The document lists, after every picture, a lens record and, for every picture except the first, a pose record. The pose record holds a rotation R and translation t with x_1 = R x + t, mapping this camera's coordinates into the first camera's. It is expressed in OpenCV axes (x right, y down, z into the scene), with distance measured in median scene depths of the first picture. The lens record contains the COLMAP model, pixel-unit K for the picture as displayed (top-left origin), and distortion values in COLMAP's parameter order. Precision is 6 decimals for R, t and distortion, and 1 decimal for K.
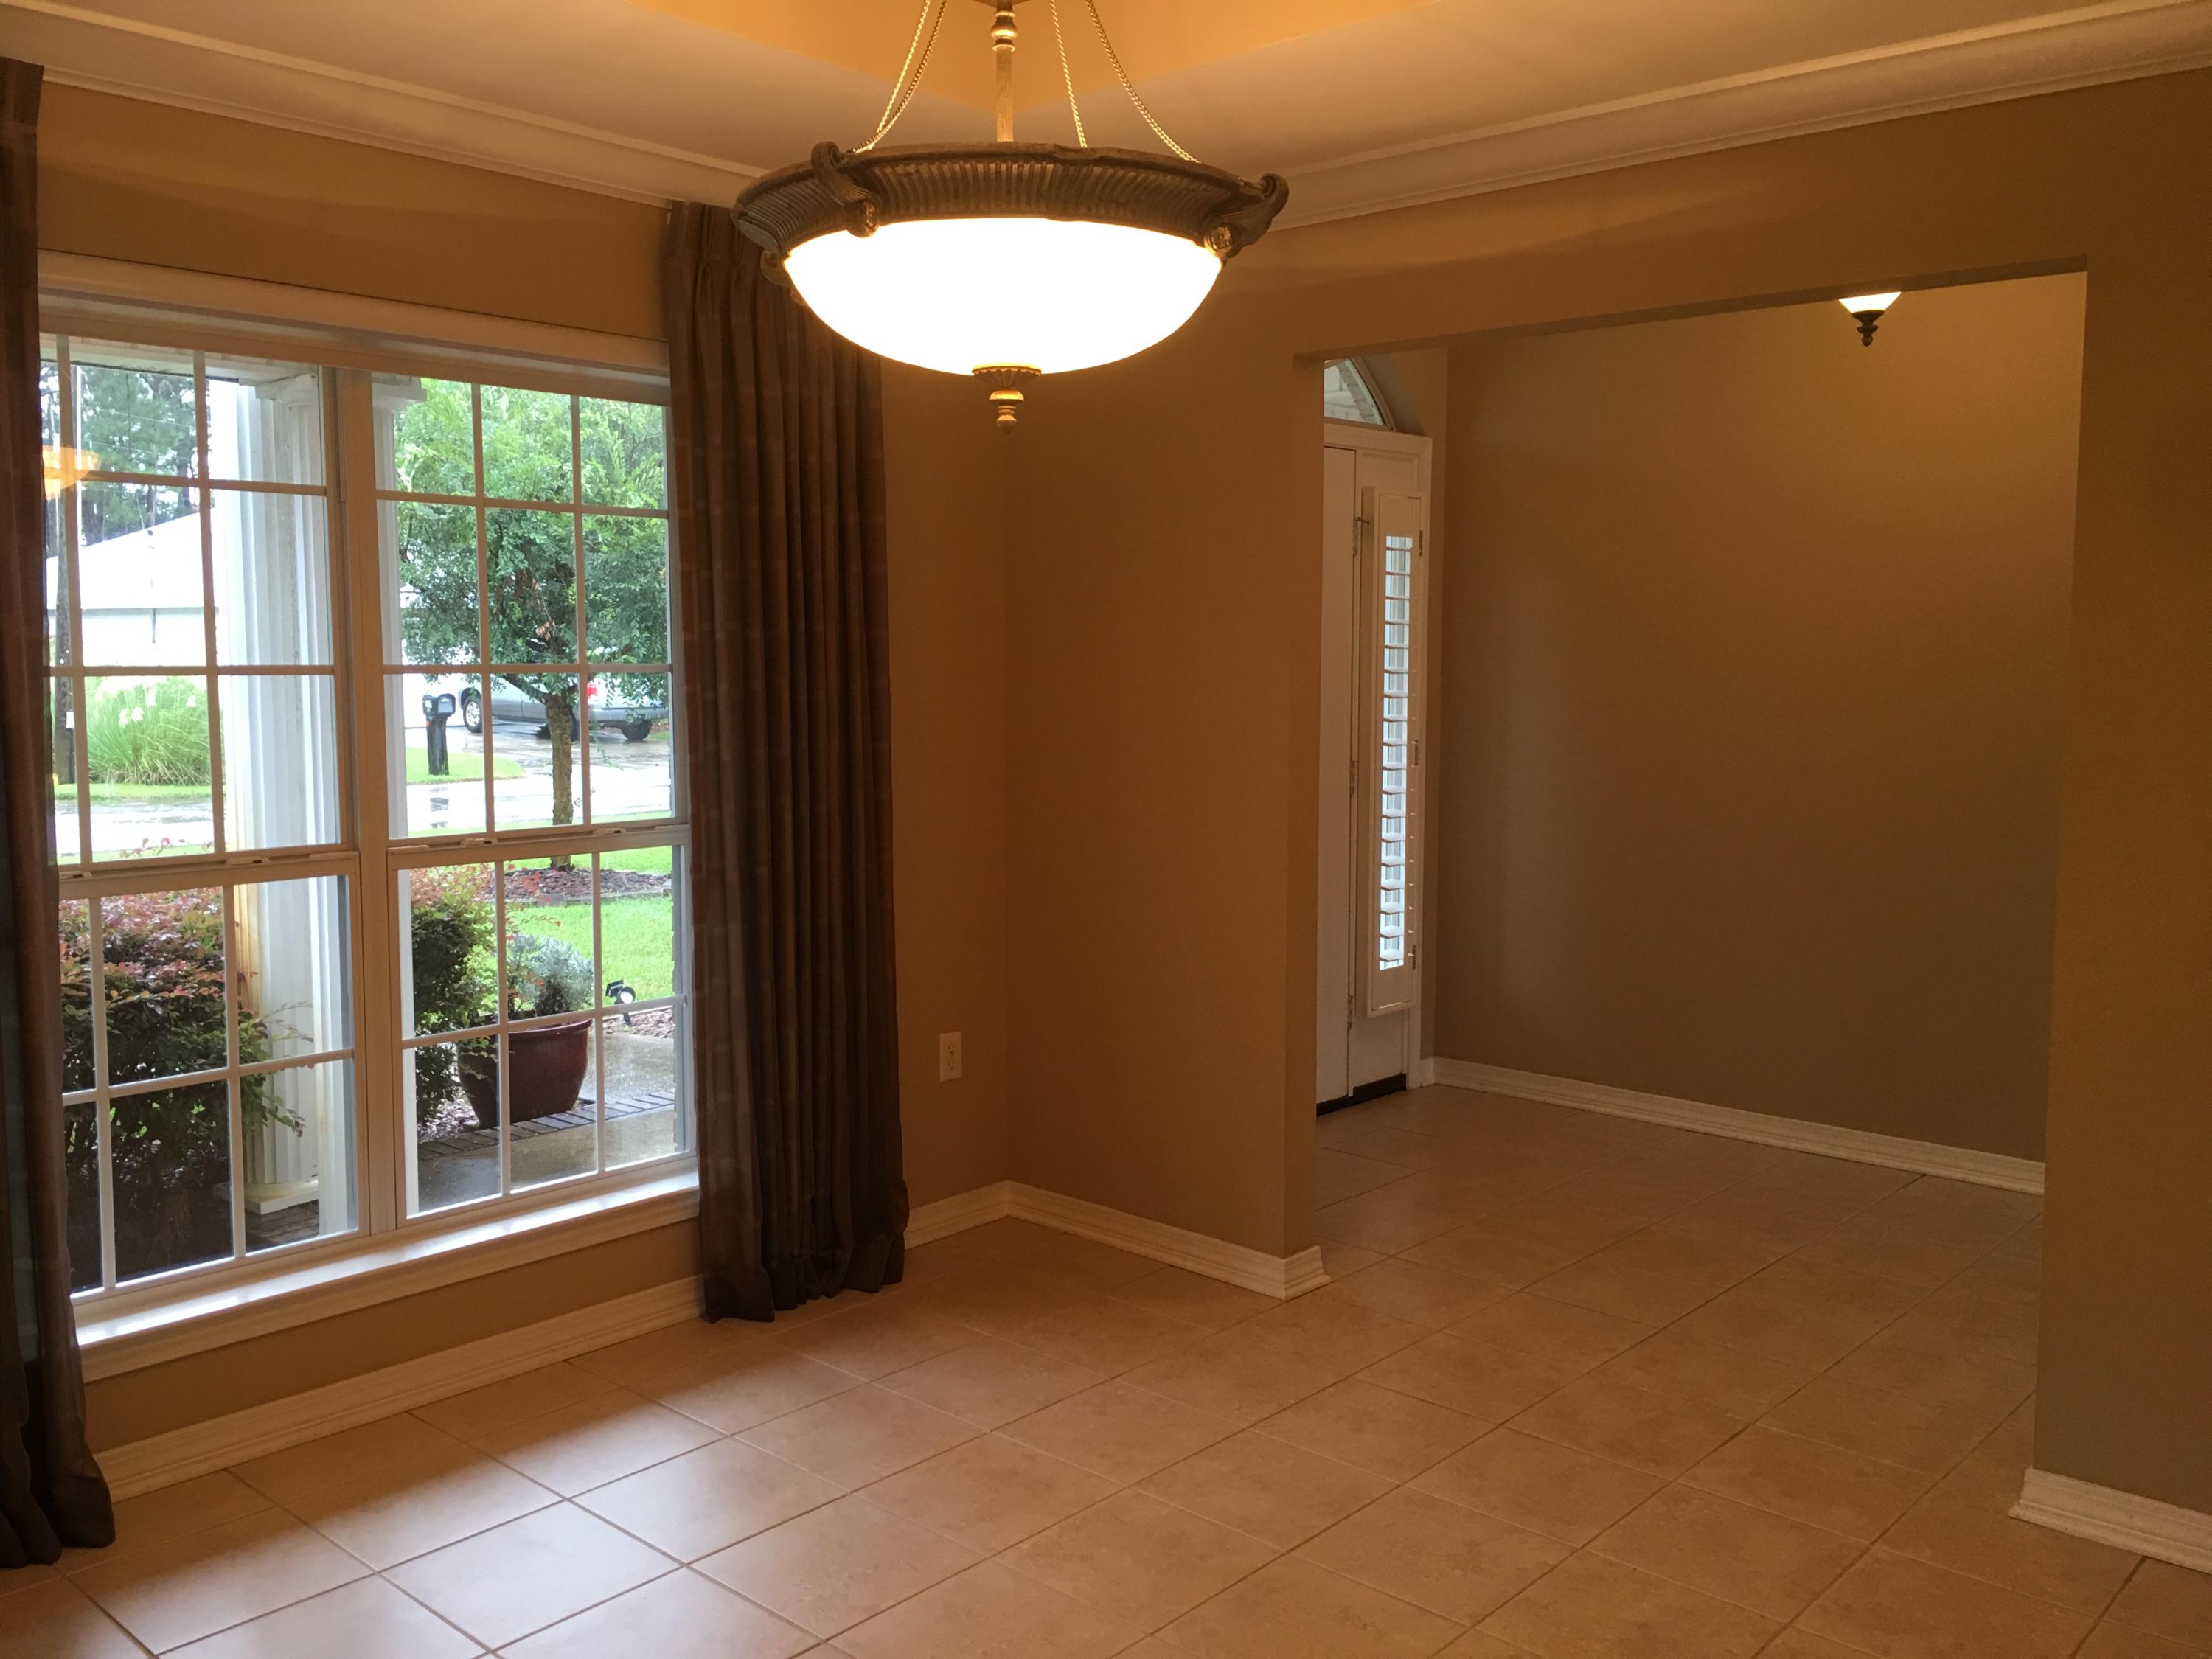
lens RADIAL K [[1875.2, 0, 1096.2], [0, 1875.2, 812.3], [0, 0, 1]] dist [0.079960, -0.092926]
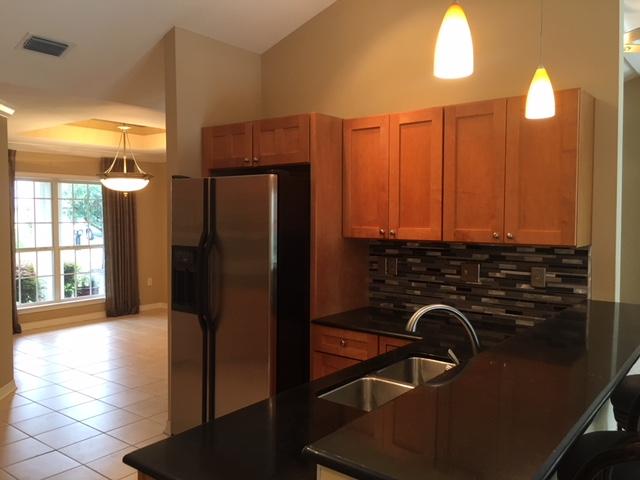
lens RADIAL K [[542.5, 0, 317.2], [0, 542.5, 235.0], [0, 0, 1]] dist [0.079960, -0.092926]
pose [[0.997433, -0.008289, 0.071124, 0.416727], [0.011901, 0.998653, -0.050503, 0.080245], [-0.070609, 0.051220, 0.996188, -1.053670]]
